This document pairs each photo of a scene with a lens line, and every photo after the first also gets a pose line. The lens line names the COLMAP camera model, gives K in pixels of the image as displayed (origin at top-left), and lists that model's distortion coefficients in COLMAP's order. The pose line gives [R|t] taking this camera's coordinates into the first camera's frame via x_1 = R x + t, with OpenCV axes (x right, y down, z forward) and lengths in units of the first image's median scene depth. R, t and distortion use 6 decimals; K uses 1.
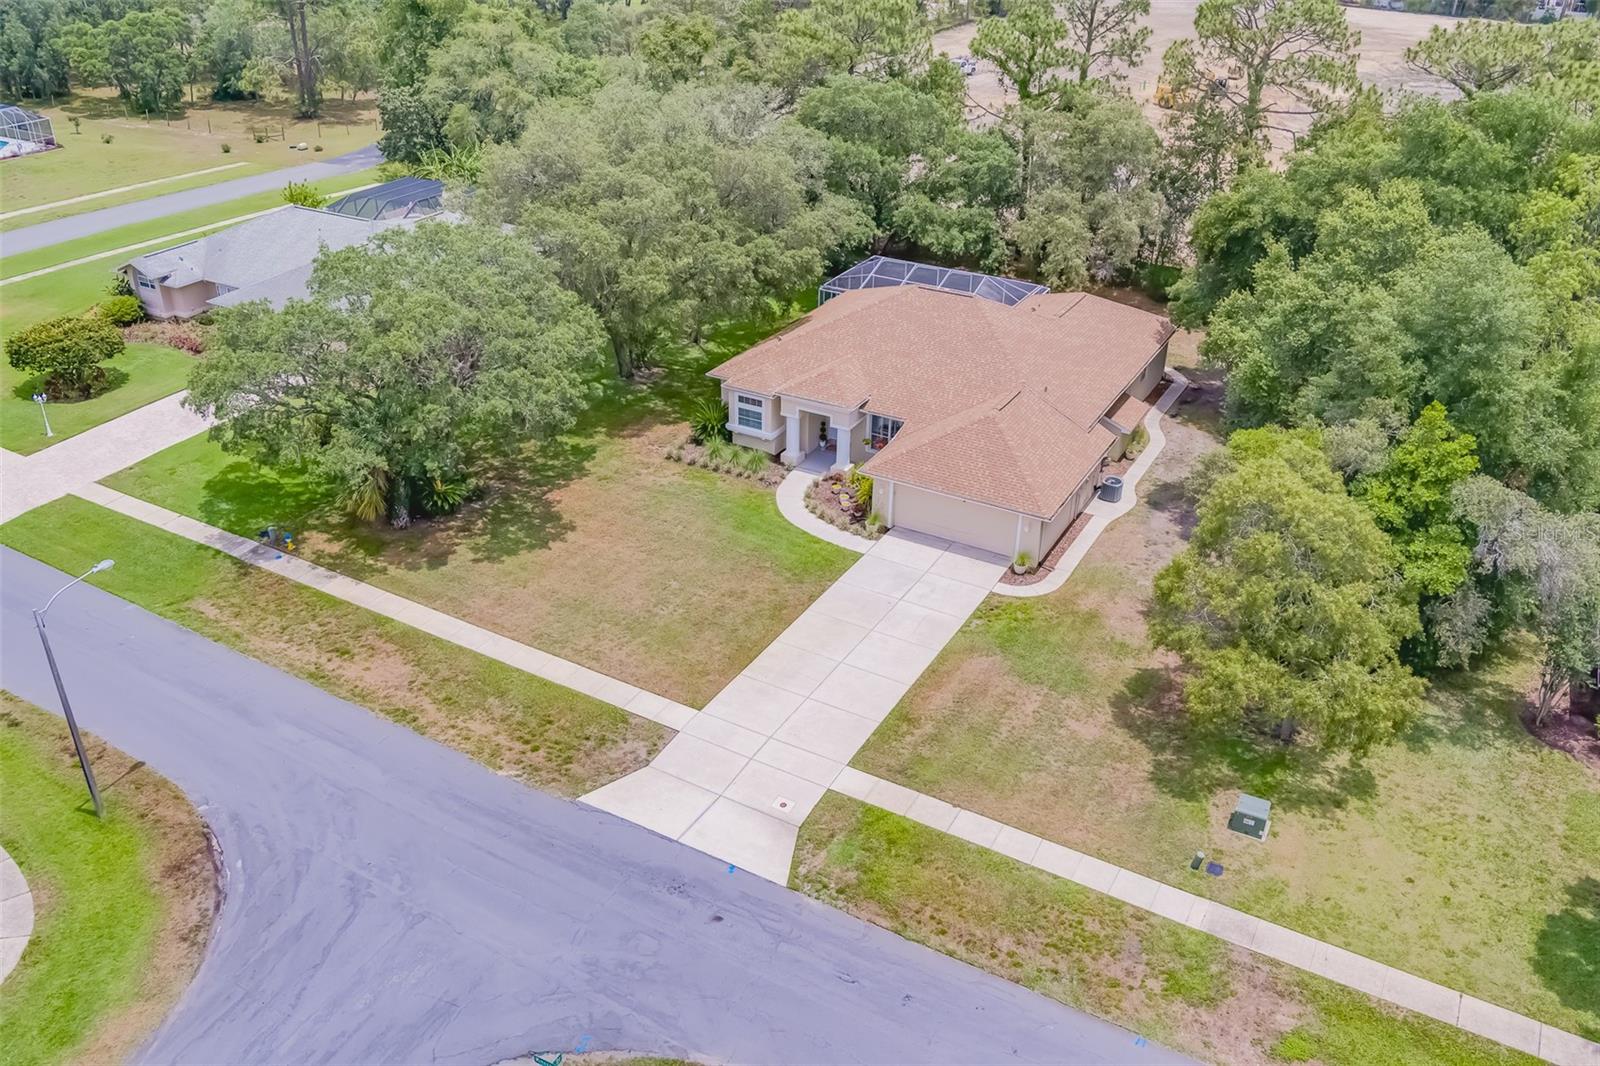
lens RADIAL K [[1308.1, 0, 802.0], [0, 1308.1, 520.2], [0, 0, 1]] dist [-0.069661, 0.013842]
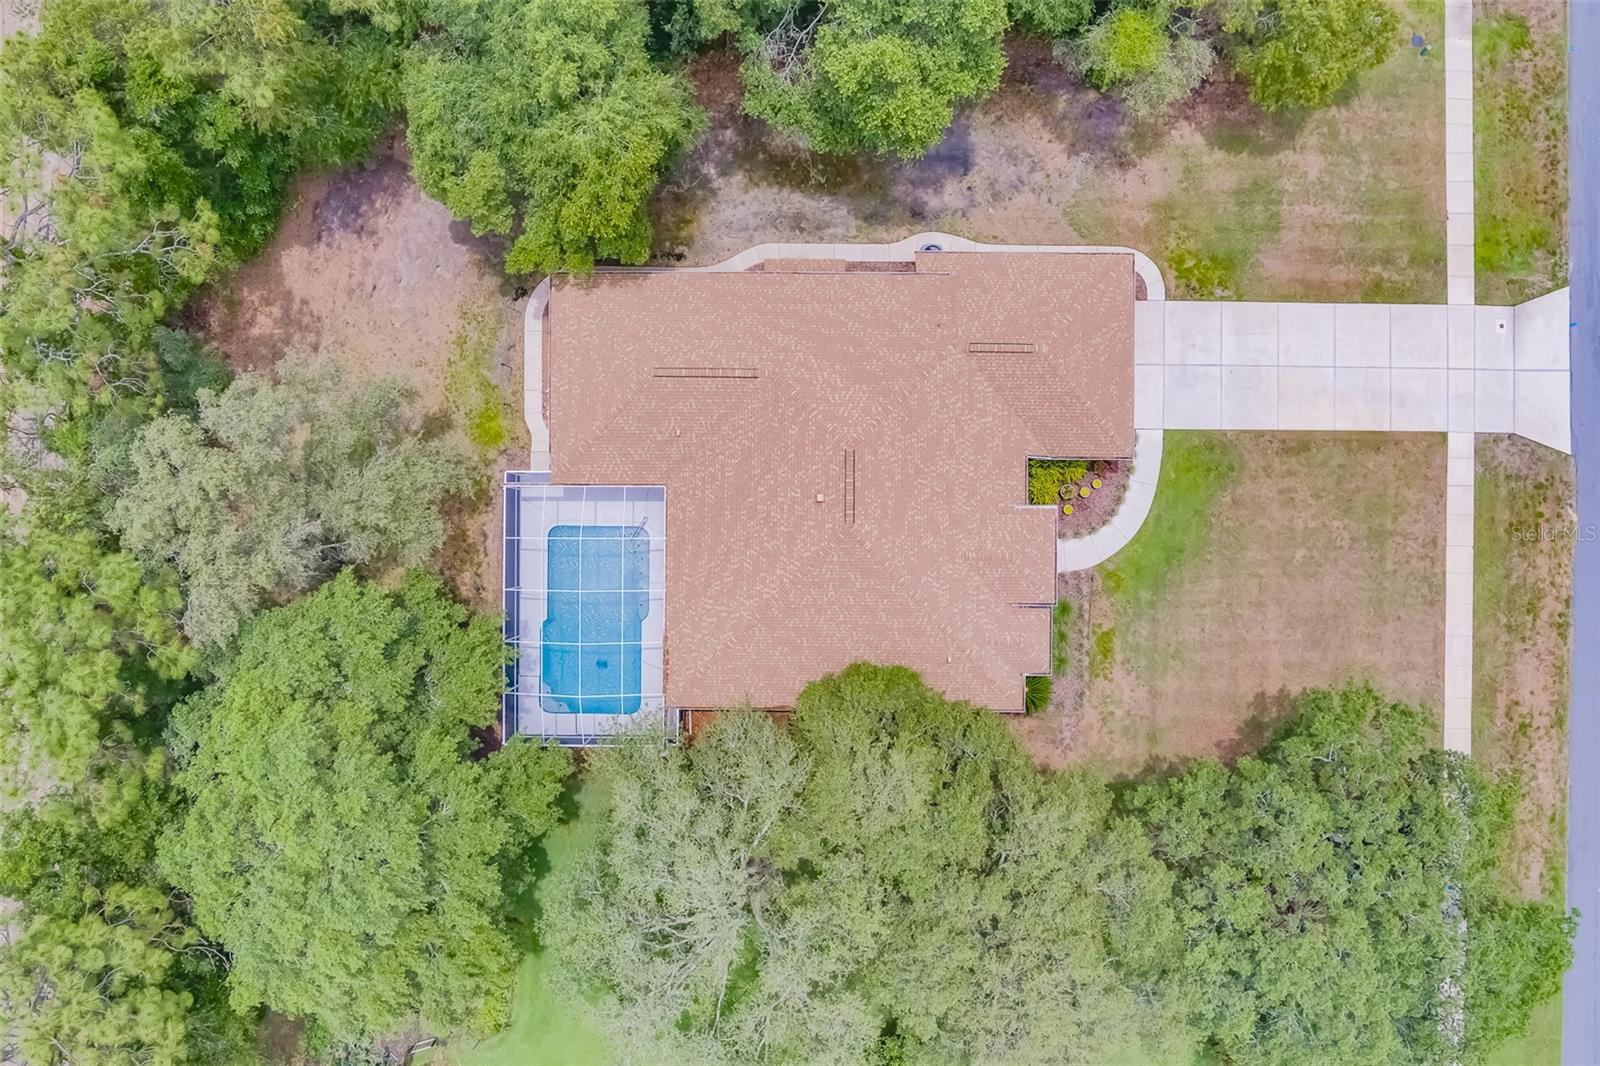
lens RADIAL K [[1308.1, 0, 785.2], [0, 1308.1, 546.0], [0, 0, 1]] dist [-0.069661, 0.013842]
pose [[-0.476961, -0.878520, -0.026653, 0.157673], [0.422641, -0.255835, 0.869438, -1.180930], [-0.770638, 0.403424, 0.493322, 0.865642]]
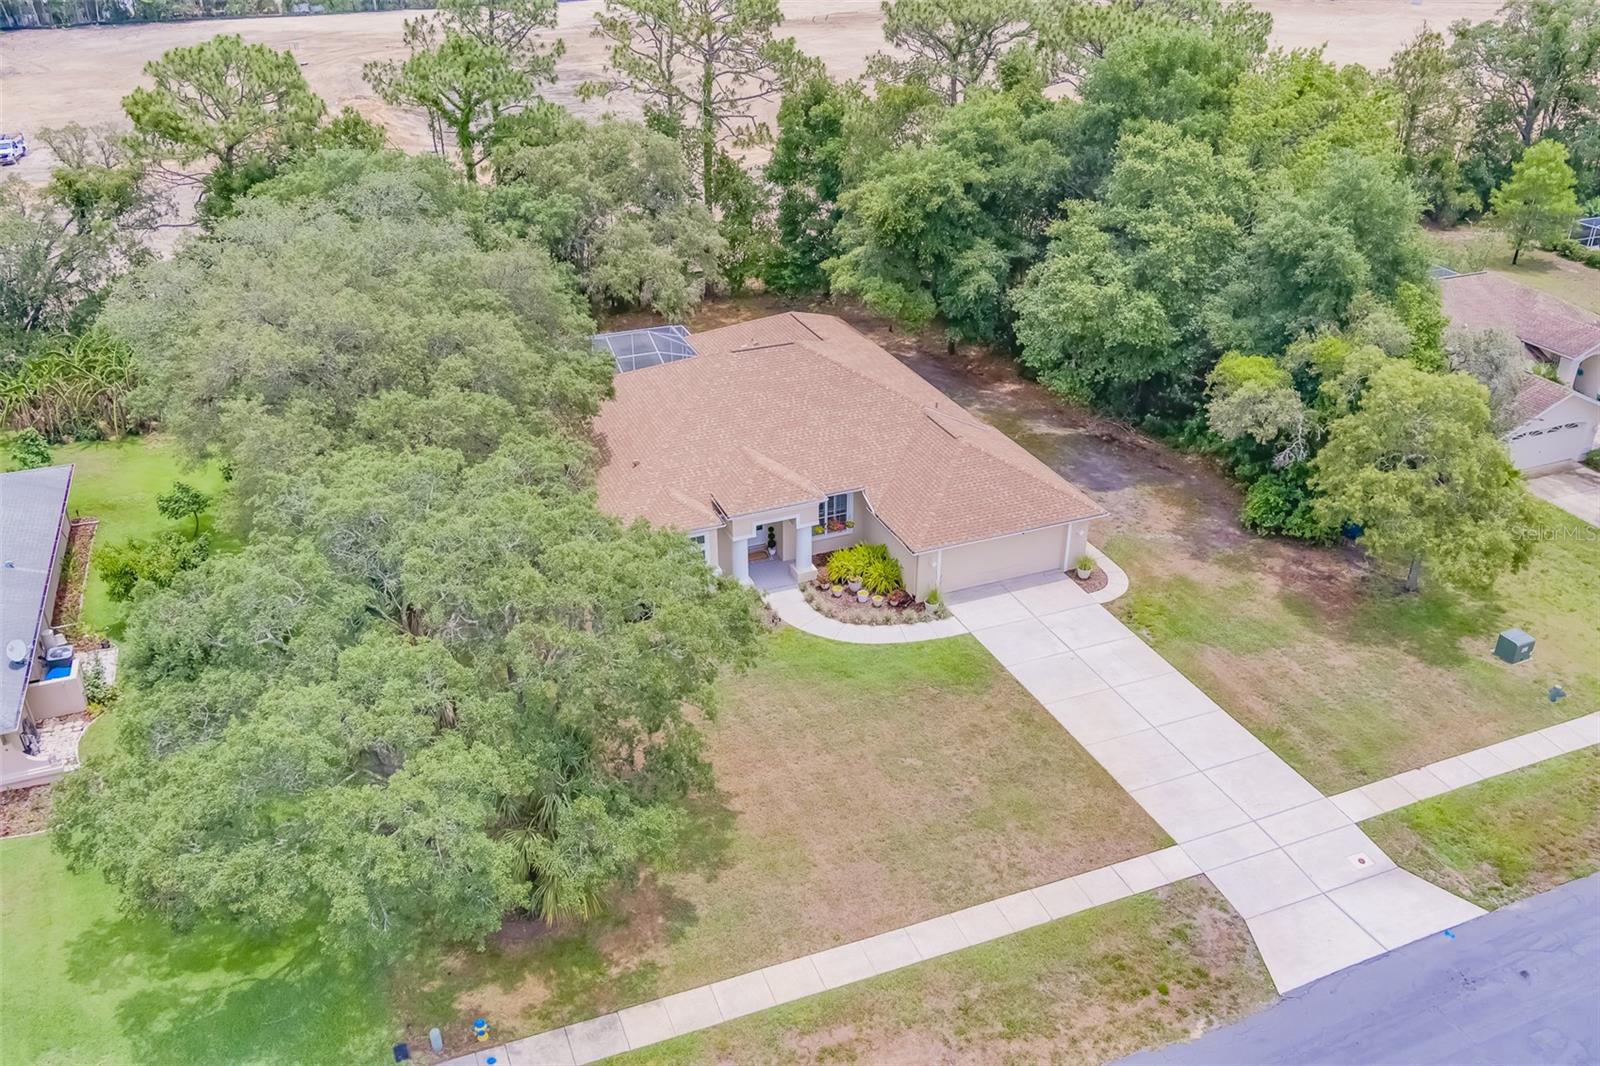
lens RADIAL K [[1308.1, 0, 793.6], [0, 1308.1, 511.1], [0, 0, 1]] dist [-0.069661, 0.013842]
pose [[0.633300, -0.373509, 0.677807, -0.687749], [0.382748, 0.912378, 0.145155, -0.257039], [-0.672633, 0.167503, 0.720769, 0.486673]]
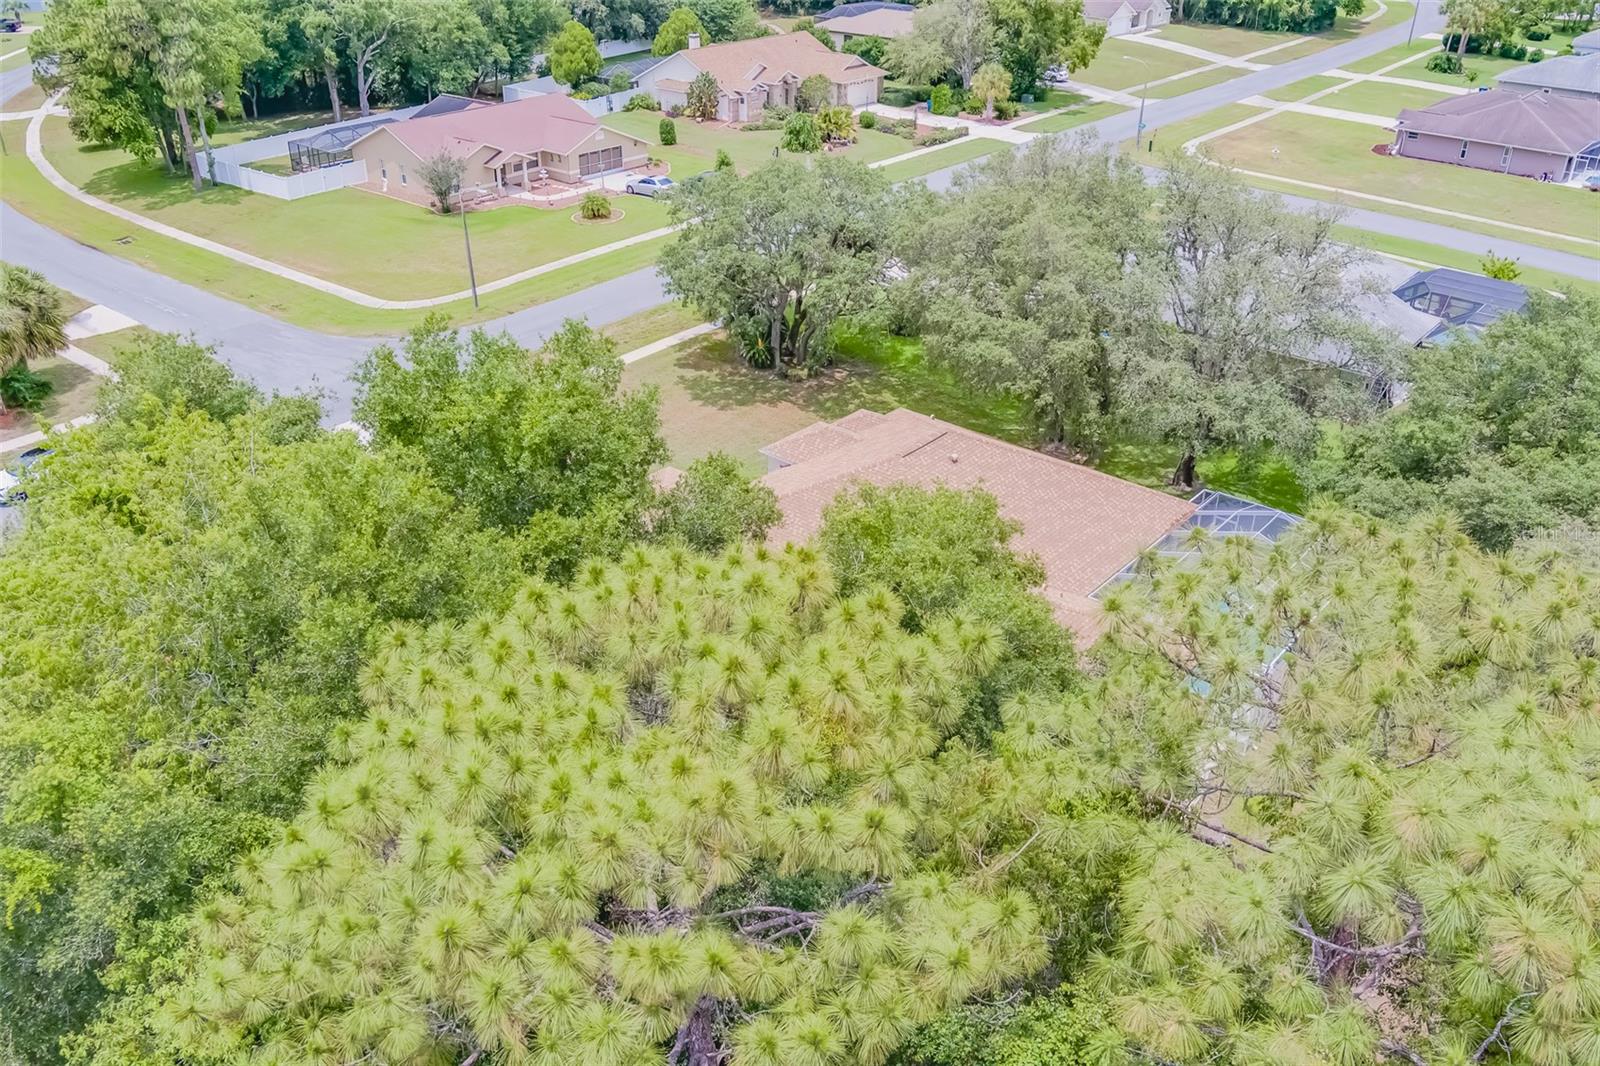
lens RADIAL K [[1308.1, 0, 799.9], [0, 1308.1, 533.2], [0, 0, 1]] dist [-0.069661, 0.013842]
pose [[-0.195428, 0.453456, -0.869589, 1.045028], [-0.476308, 0.731203, 0.488337, -0.614789], [0.857285, 0.509627, 0.073087, 1.205827]]
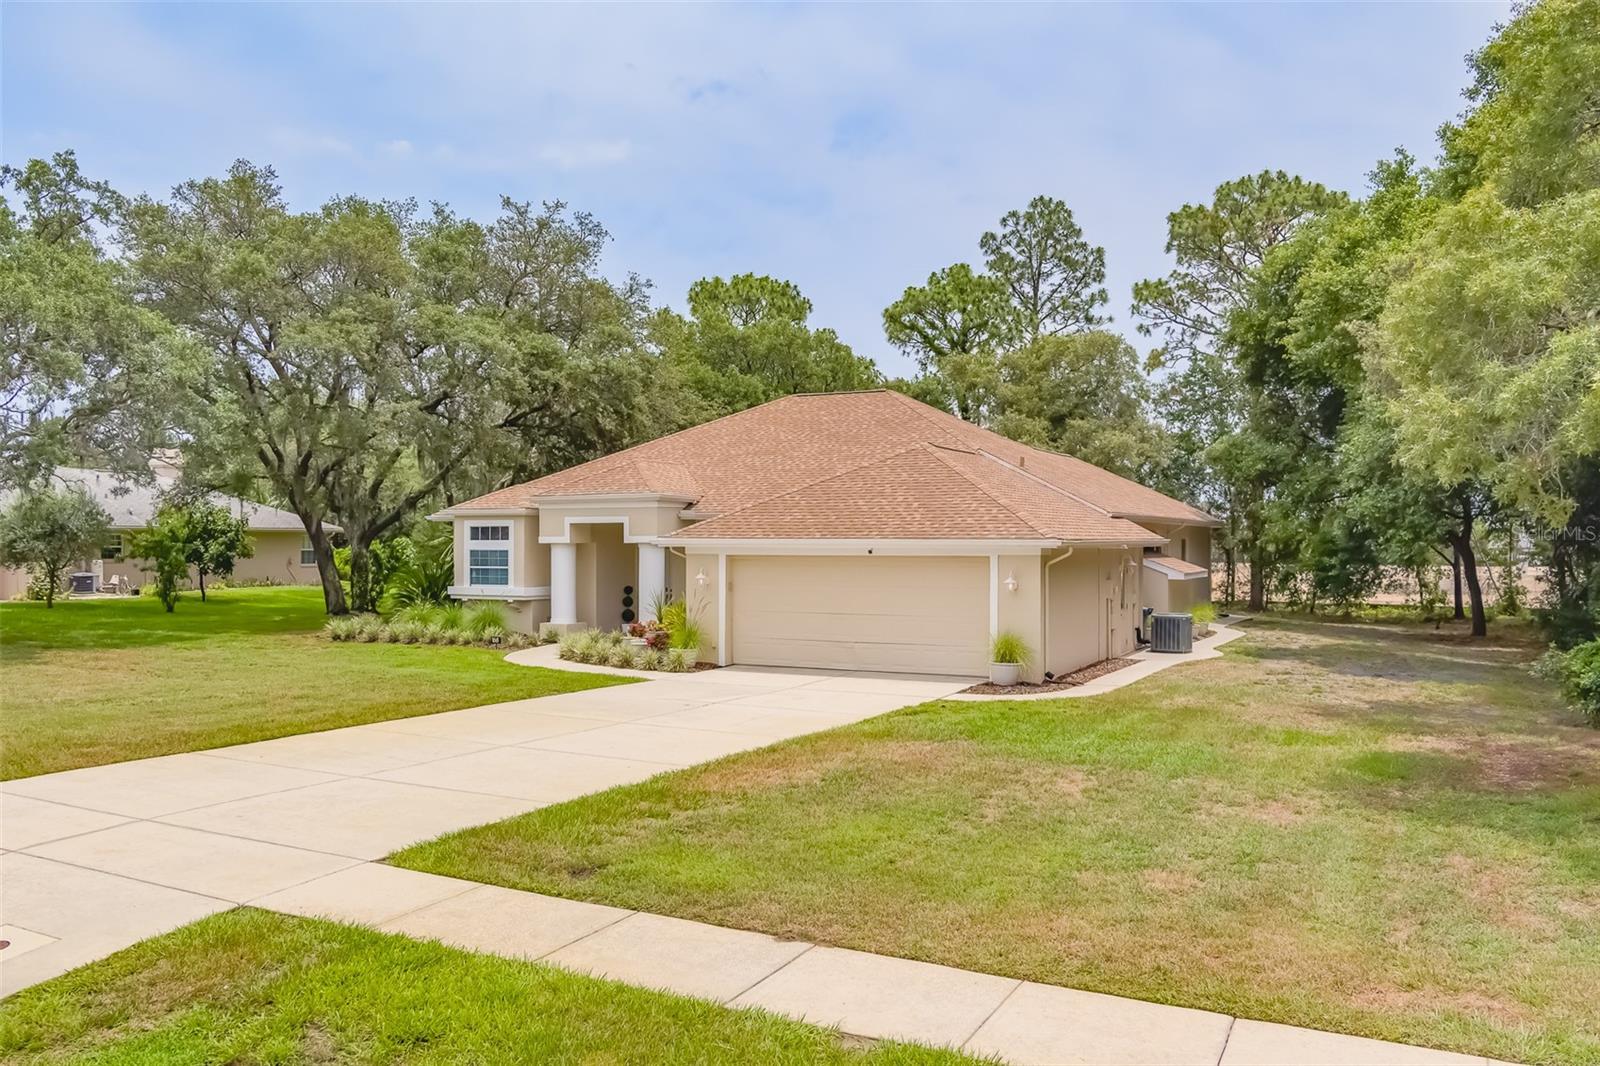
lens RADIAL K [[1308.1, 0, 787.5], [0, 1308.1, 531.1], [0, 0, 1]] dist [-0.069661, 0.013842]
pose [[0.999736, -0.014903, 0.017490, 0.098152], [0.021485, 0.876218, -0.481435, 0.225727], [-0.008151, 0.481684, 0.876307, 0.667698]]
